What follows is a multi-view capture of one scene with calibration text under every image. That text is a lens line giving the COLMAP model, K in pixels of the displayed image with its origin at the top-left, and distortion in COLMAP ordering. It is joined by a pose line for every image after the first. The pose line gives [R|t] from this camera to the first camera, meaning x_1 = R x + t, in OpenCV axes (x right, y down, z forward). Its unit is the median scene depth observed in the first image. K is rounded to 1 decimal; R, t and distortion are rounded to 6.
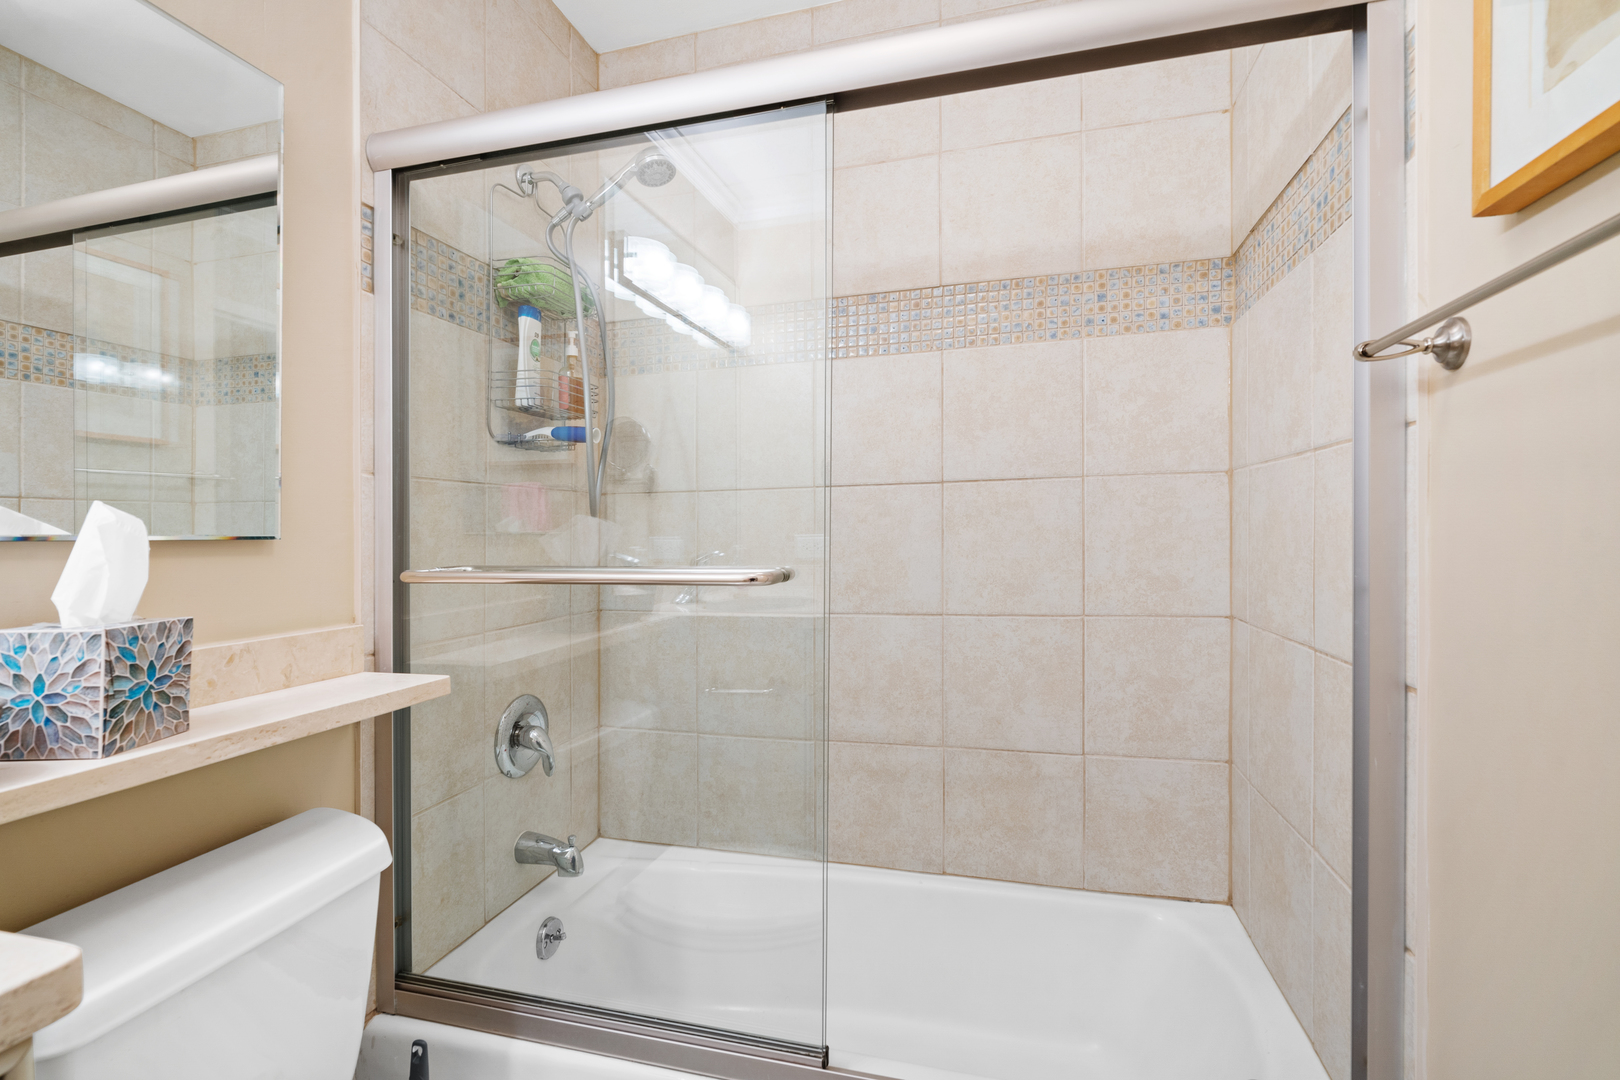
lens RADIAL K [[739.9, 0, 815.2], [0, 739.9, 532.6], [0, 0, 1]] dist [-0.010183, 0.003228]
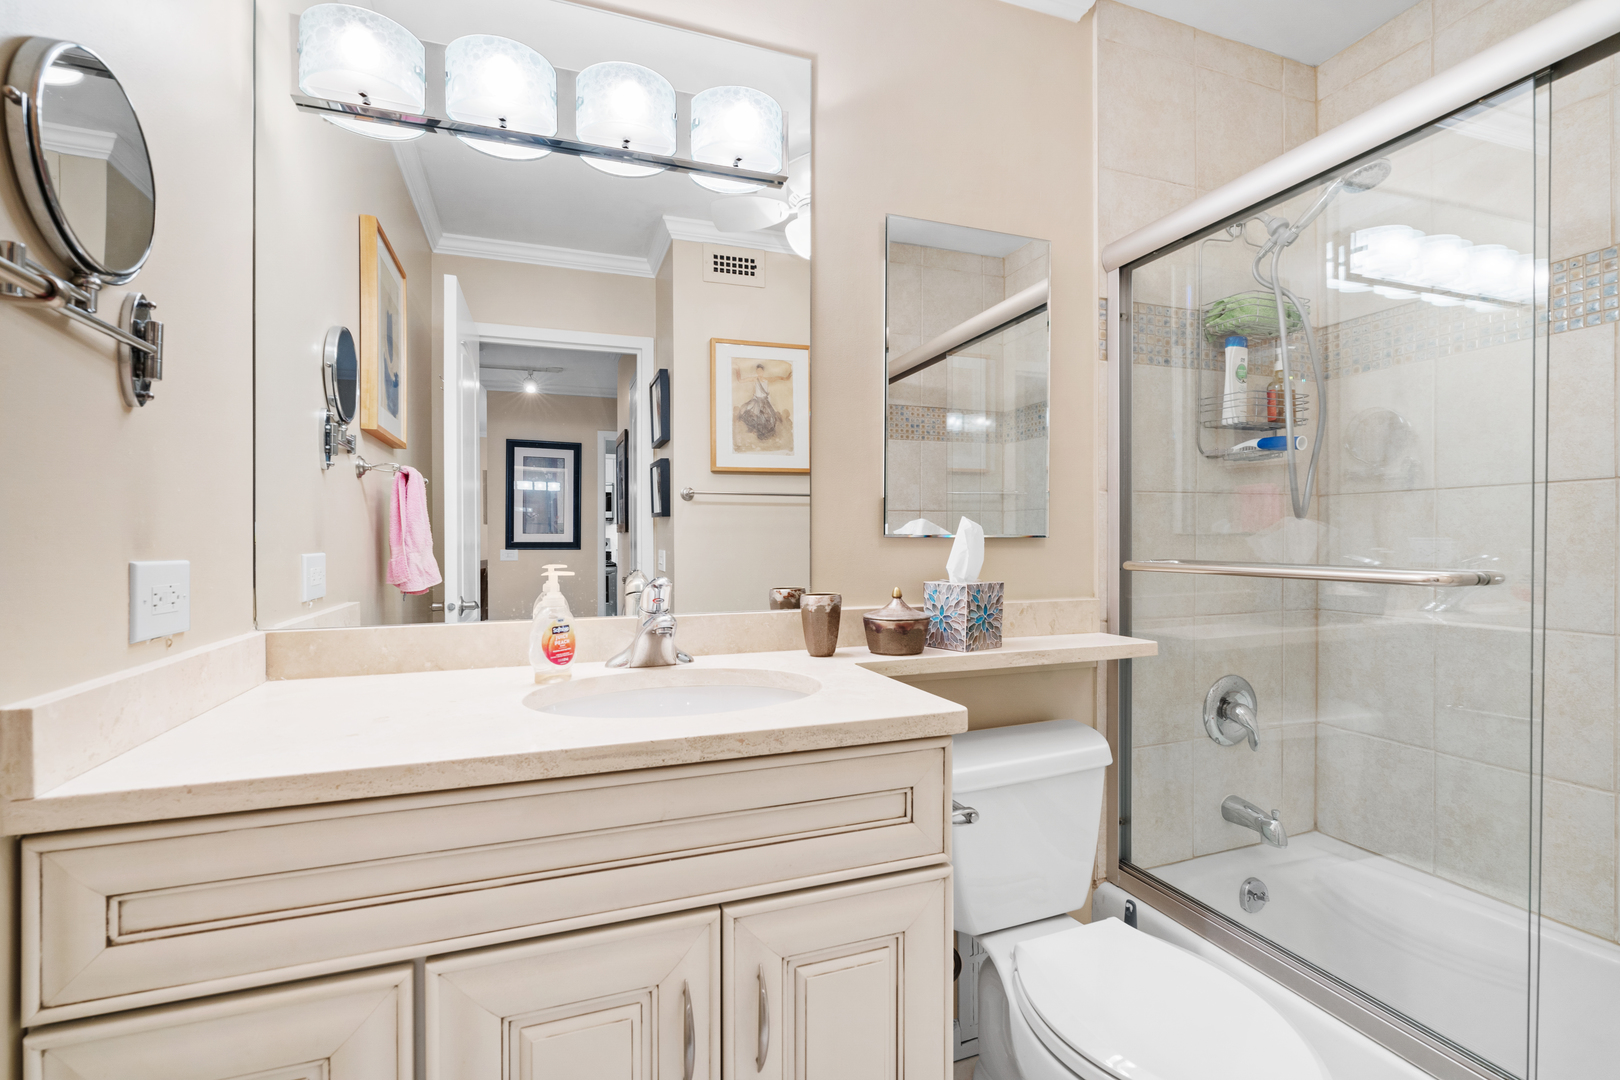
lens RADIAL K [[739.9, 0, 812.8], [0, 739.9, 535.9], [0, 0, 1]] dist [-0.010183, 0.003228]
pose [[0.579653, 0.007193, -0.814832, 0.165546], [-0.001790, 0.999970, 0.007554, -0.003329], [0.814861, -0.002920, 0.579649, -0.199507]]
